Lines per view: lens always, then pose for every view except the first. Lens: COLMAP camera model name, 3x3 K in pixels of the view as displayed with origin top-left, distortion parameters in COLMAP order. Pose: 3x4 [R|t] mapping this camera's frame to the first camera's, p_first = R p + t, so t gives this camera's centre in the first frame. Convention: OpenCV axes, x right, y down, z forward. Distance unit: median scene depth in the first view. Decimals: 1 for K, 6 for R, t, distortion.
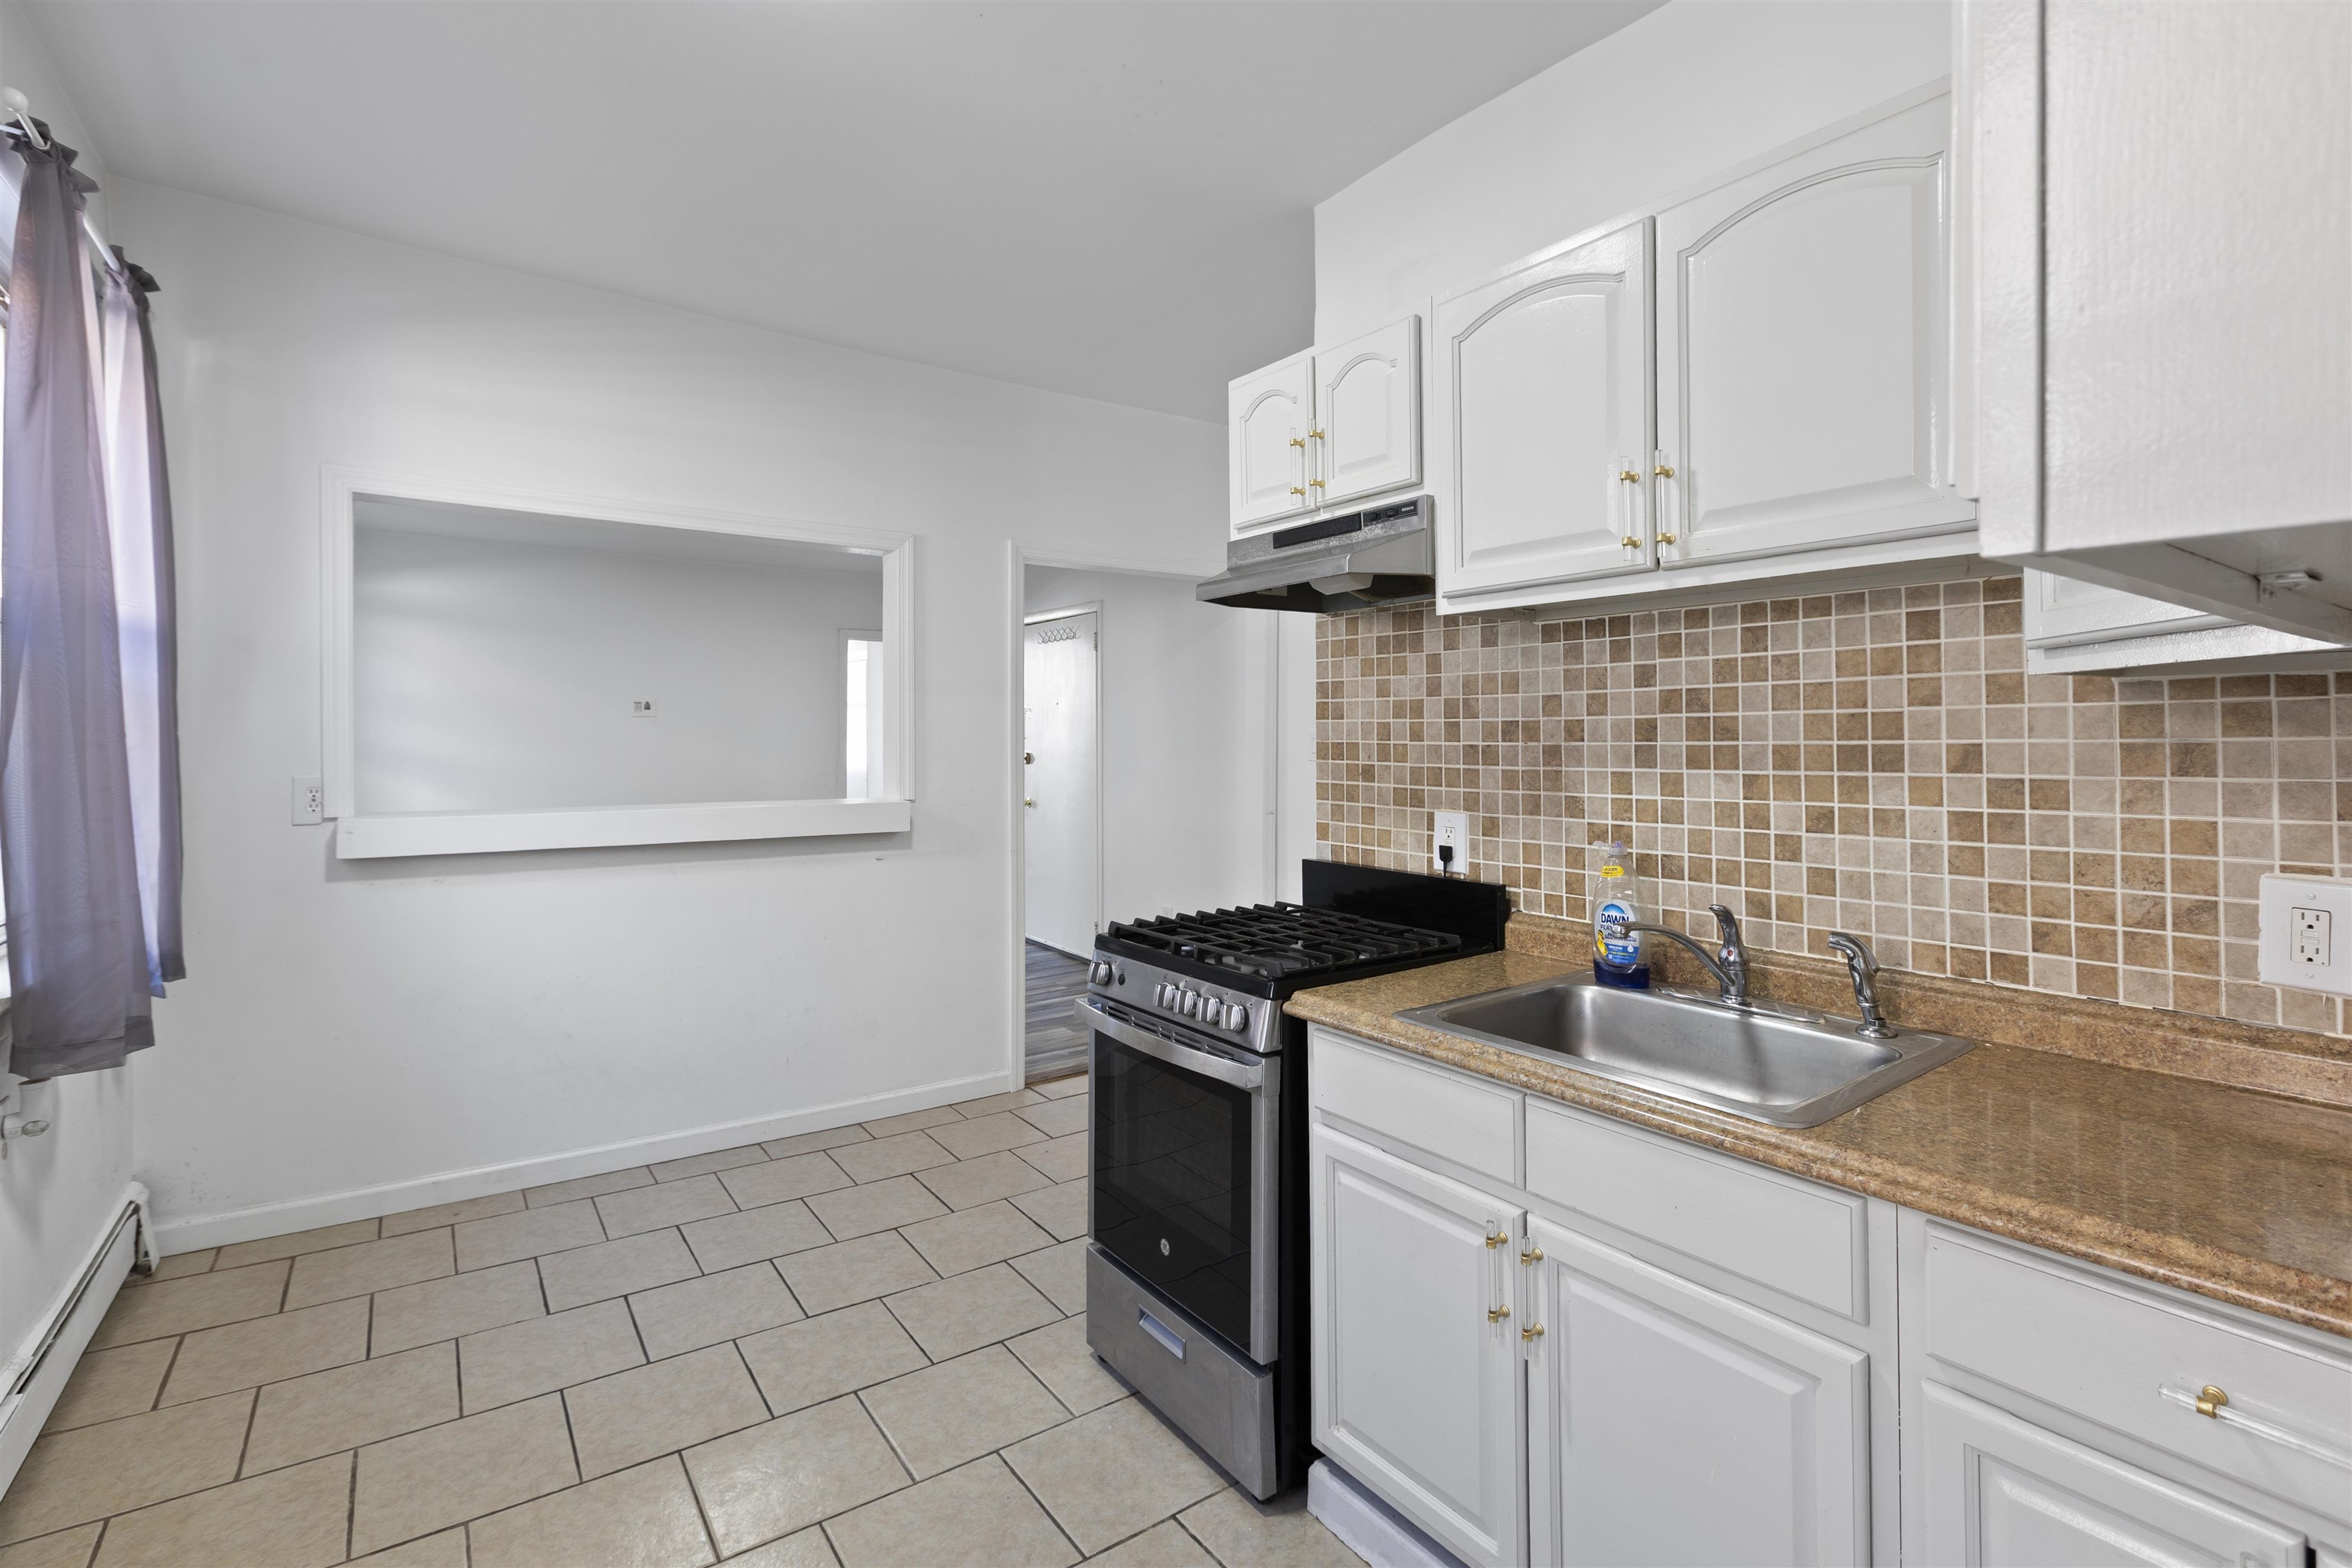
lens RADIAL K [[1079.2, 0, 1209.8], [0, 1079.2, 726.0], [0, 0, 1]] dist [-0.000012, 0.000003]
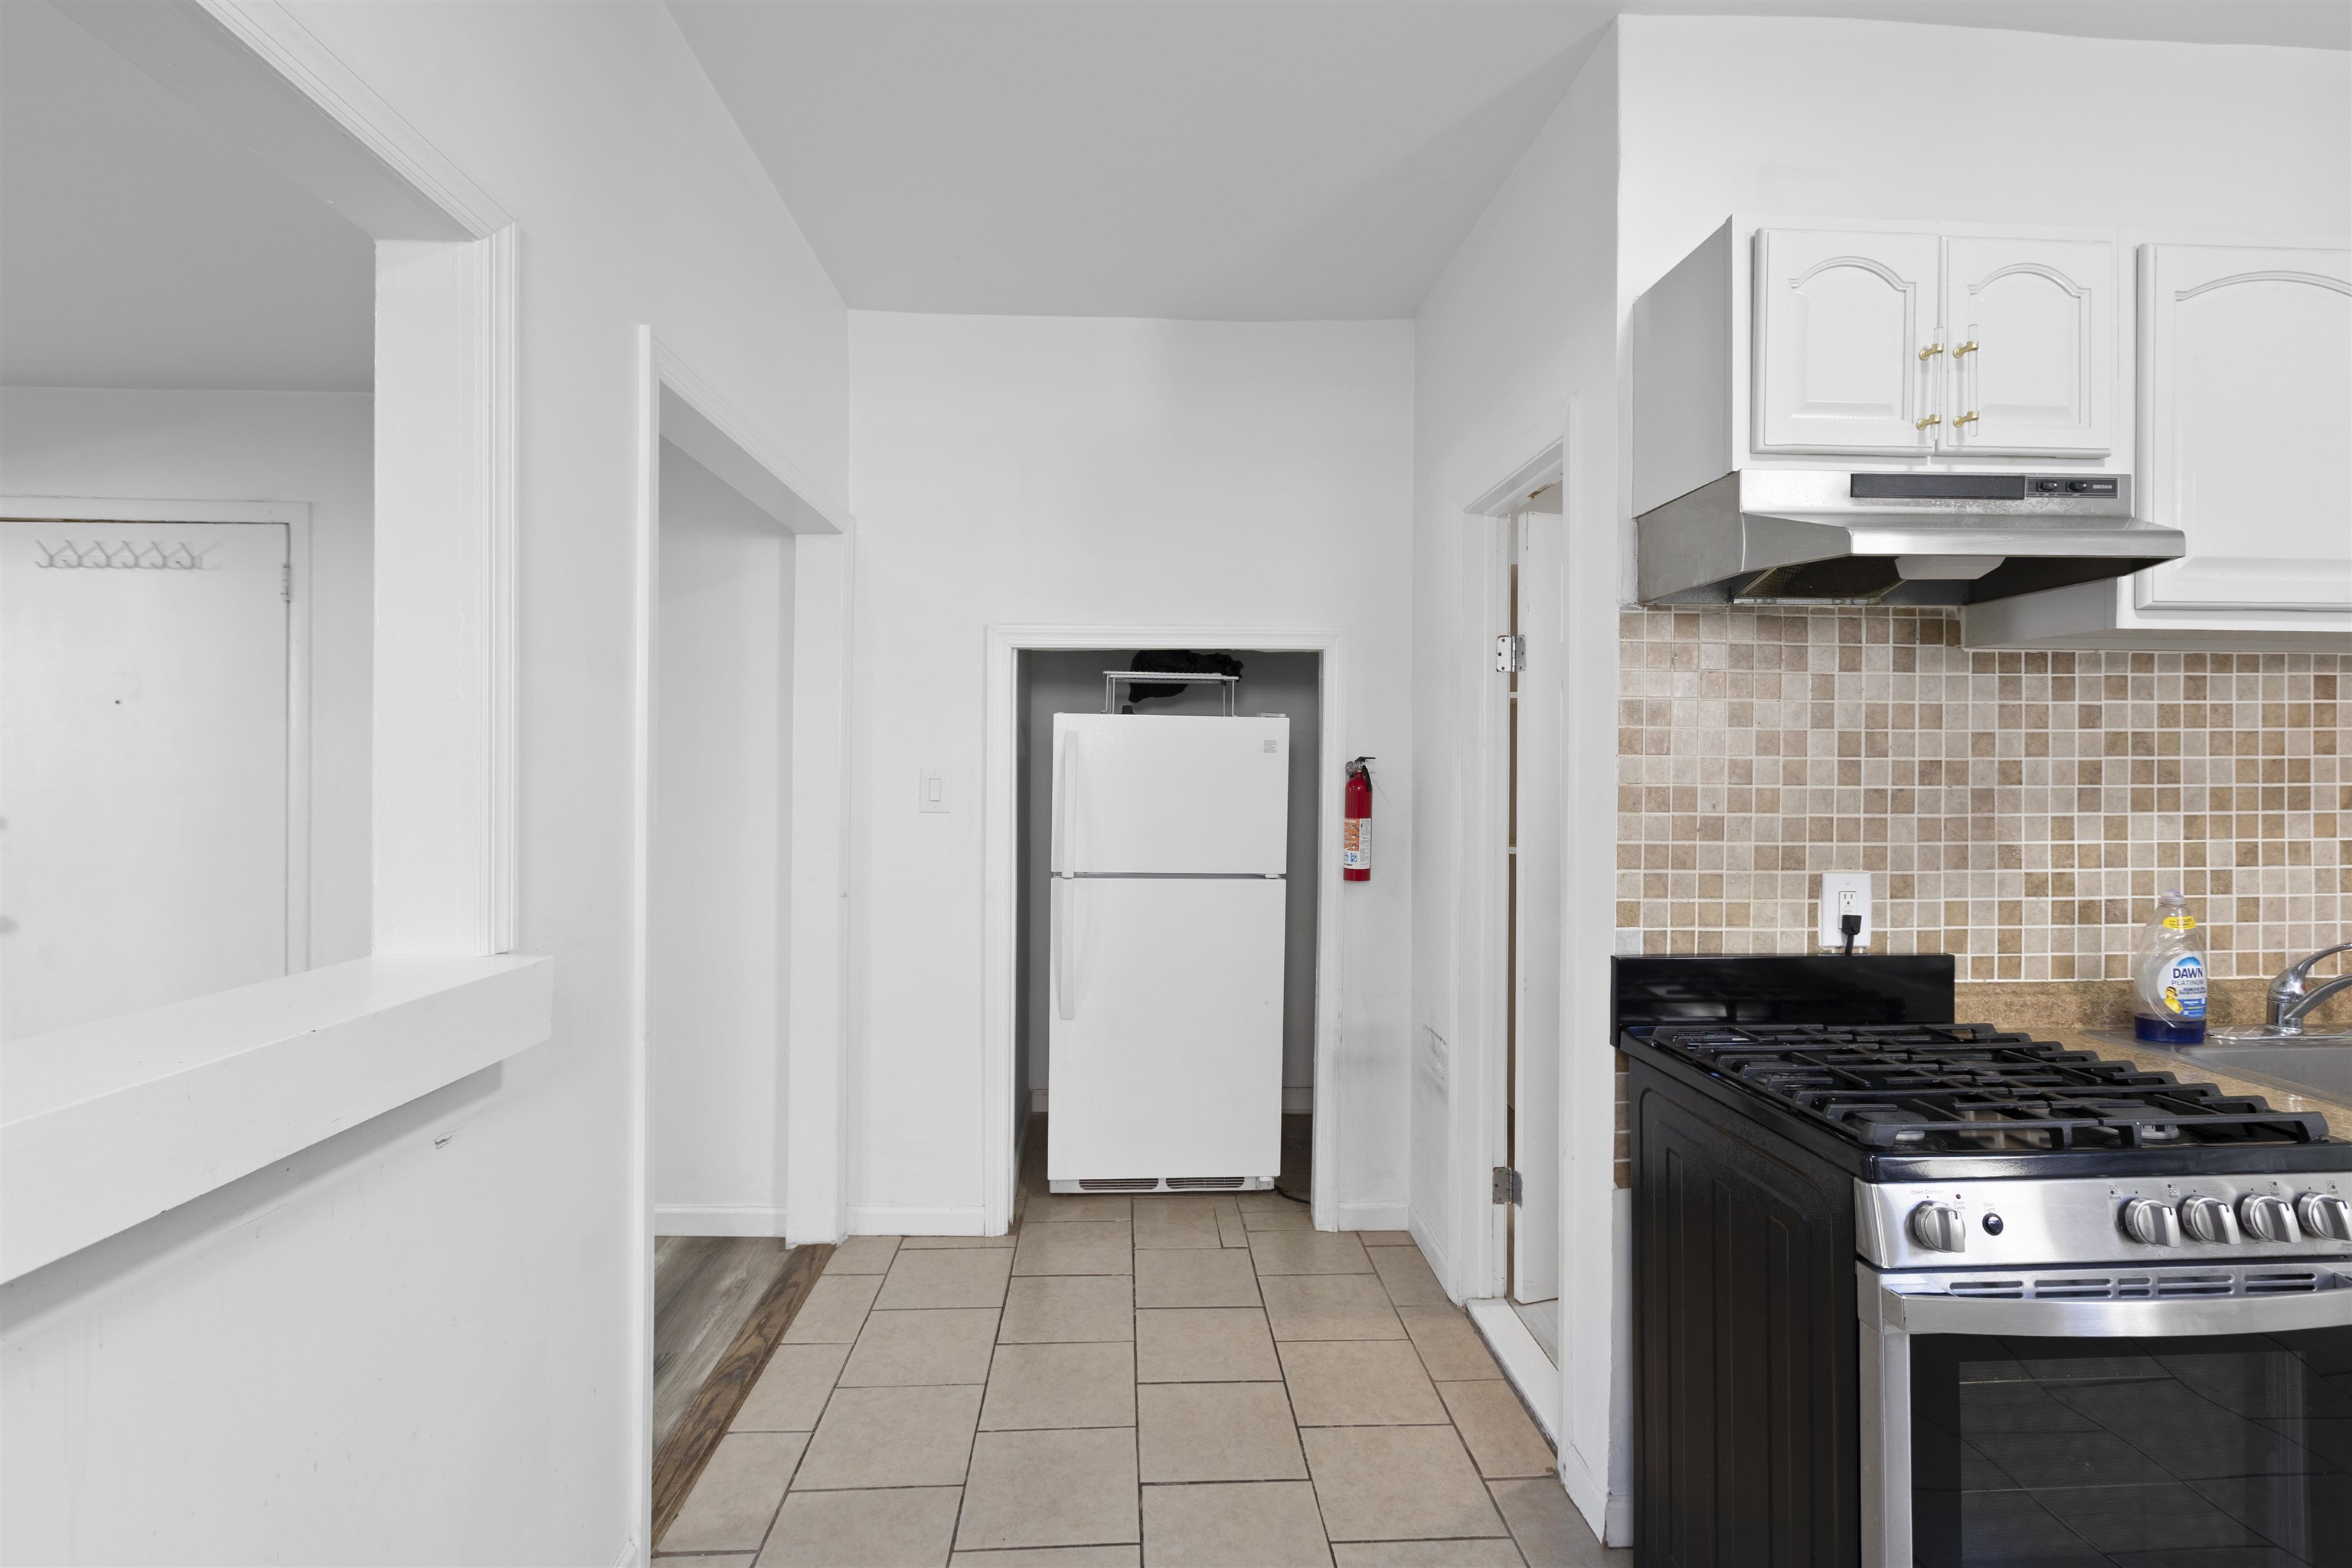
lens RADIAL K [[1046.7, 0, 1179.1], [0, 1046.7, 768.0], [0, 0, 1]] dist [-0.000579, -0.000950]
pose [[0.550876, 0.008263, 0.834547, -0.812371], [-0.010406, 0.999941, -0.003032, 0.010764], [-0.834523, -0.007014, 0.550929, 1.141089]]
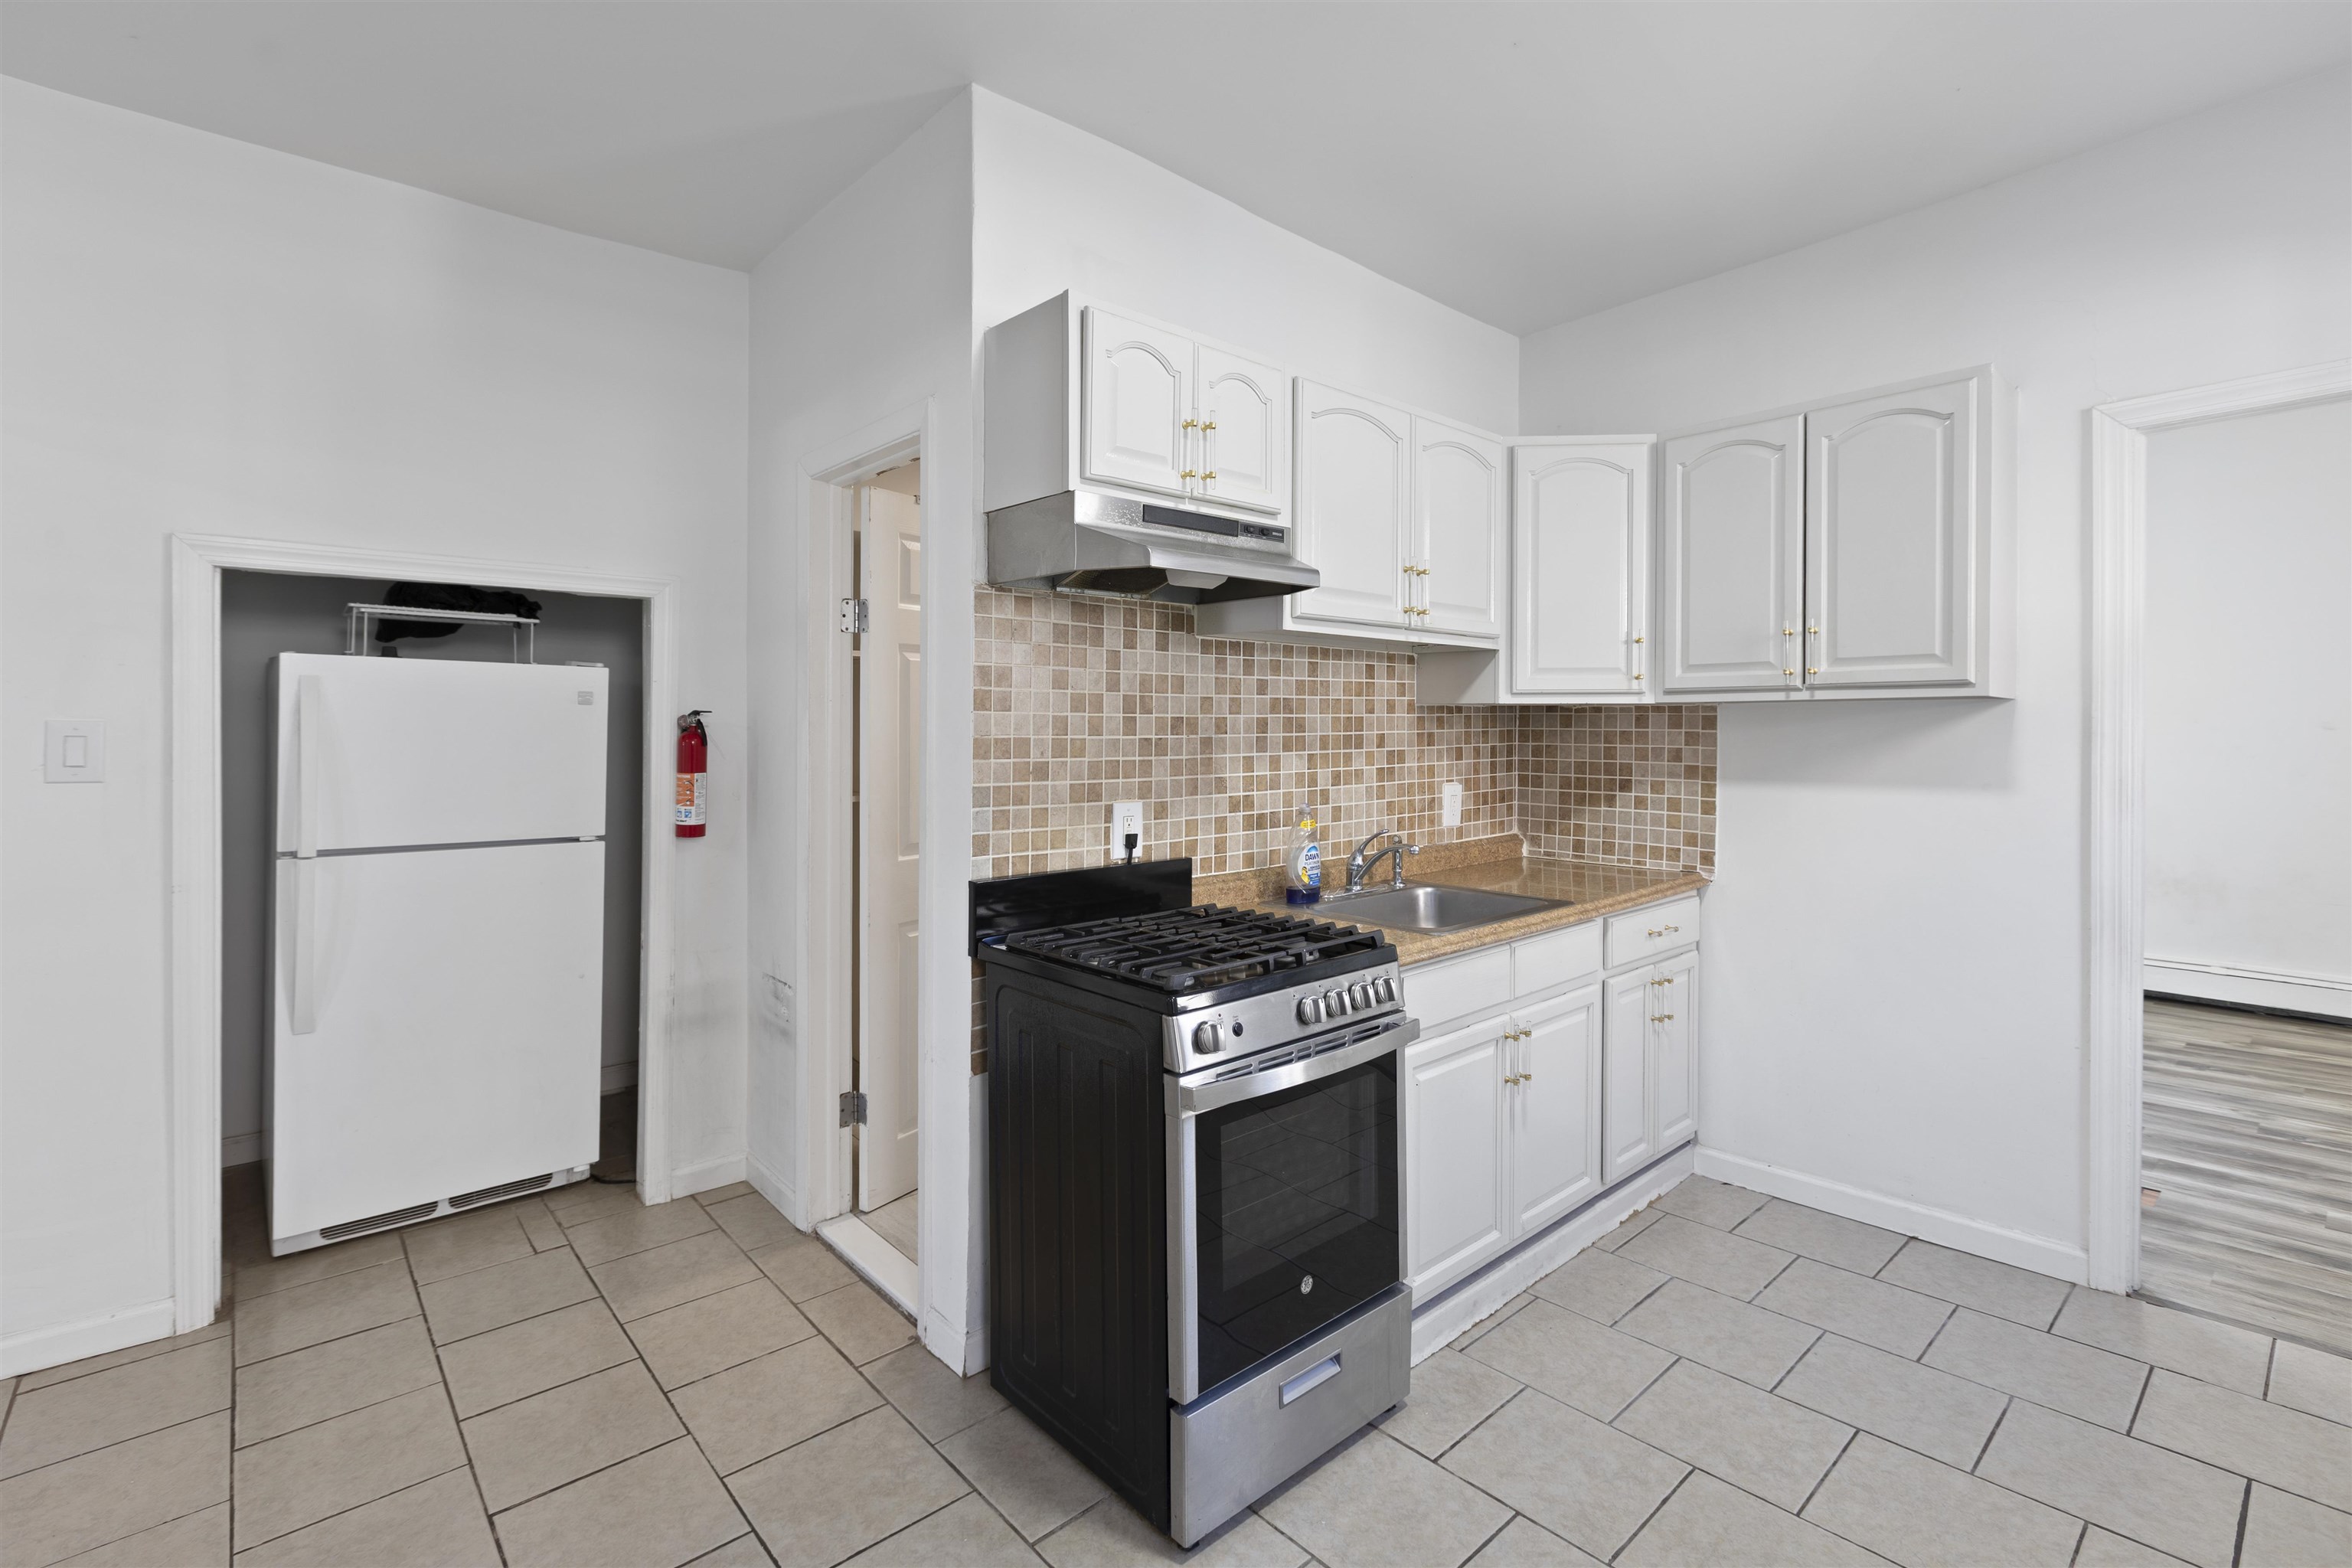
lens RADIAL K [[1051.3, 0, 1165.4], [0, 1051.3, 733.6], [0, 0, 1]] dist [-0.002020, 0.000293]
pose [[-0.082380, -0.003805, 0.996594, -0.935687], [-0.007205, 0.999969, 0.003223, 0.010470], [-0.996575, -0.006915, -0.082405, 1.213546]]
